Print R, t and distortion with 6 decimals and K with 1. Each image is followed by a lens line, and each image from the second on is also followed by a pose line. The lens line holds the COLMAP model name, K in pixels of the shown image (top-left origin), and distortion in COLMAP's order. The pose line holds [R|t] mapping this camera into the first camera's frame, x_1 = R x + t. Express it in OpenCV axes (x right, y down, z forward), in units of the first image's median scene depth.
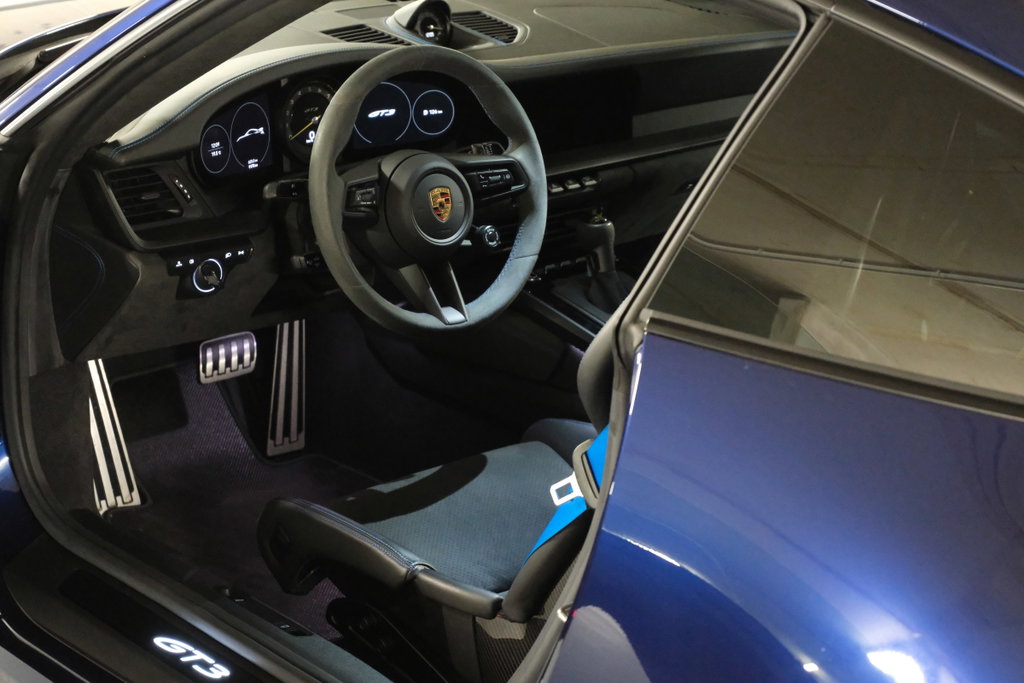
lens RADIAL K [[2201.9, 0, 512.0], [0, 2201.9, 341.5], [0, 0, 1]] dist [-0.020410, 0.247750]
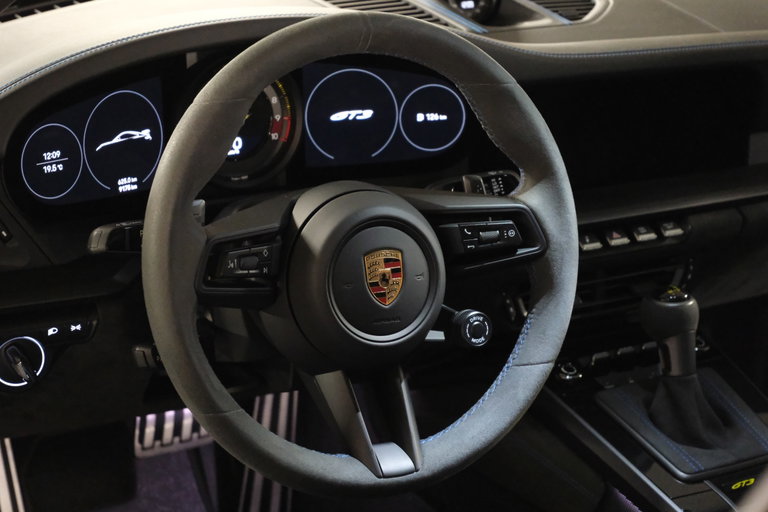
lens RADIAL K [[1651.4, 0, 384.0], [0, 1651.4, 256.0], [0, 0, 1]] dist [-0.020410, 0.247750]
pose [[0.977721, 0.072366, -0.197042, 0.054408], [-0.071931, 0.997366, 0.009375, -0.070047], [0.197202, 0.005007, 0.980350, 0.539058]]
